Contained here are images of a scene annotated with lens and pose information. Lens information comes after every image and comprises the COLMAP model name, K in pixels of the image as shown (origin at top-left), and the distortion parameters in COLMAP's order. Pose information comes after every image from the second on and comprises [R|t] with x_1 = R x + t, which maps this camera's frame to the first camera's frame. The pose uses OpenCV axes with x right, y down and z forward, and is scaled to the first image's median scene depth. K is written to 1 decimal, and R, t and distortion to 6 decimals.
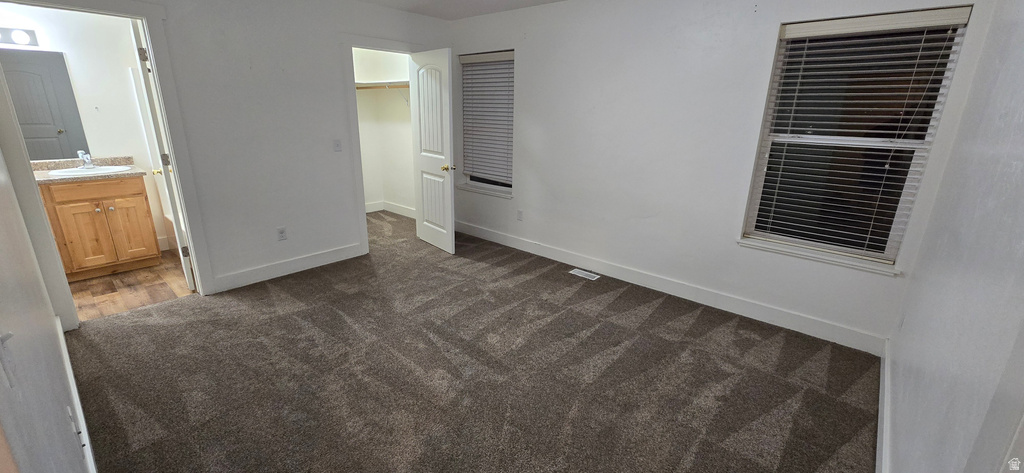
lens RADIAL K [[417.9, 0, 515.4], [0, 417.9, 236.6], [0, 0, 1]] dist [-0.002872, 0.000378]
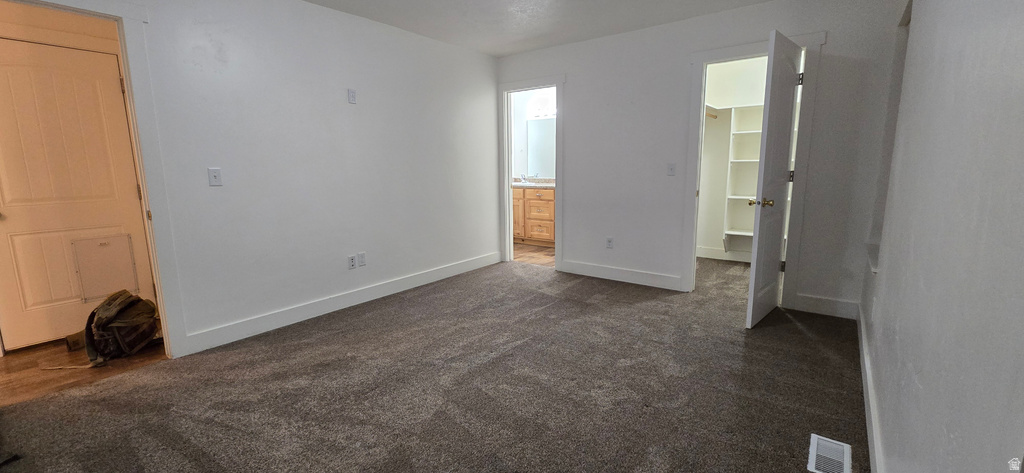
lens RADIAL K [[417.9, 0, 512.2], [0, 417.9, 237.0], [0, 0, 1]] dist [-0.002872, 0.000378]
pose [[0.063456, 0.146915, -0.987112, 0.613281], [-0.279657, 0.952094, 0.123726, -0.098021], [0.958001, 0.268202, 0.101502, 0.674751]]
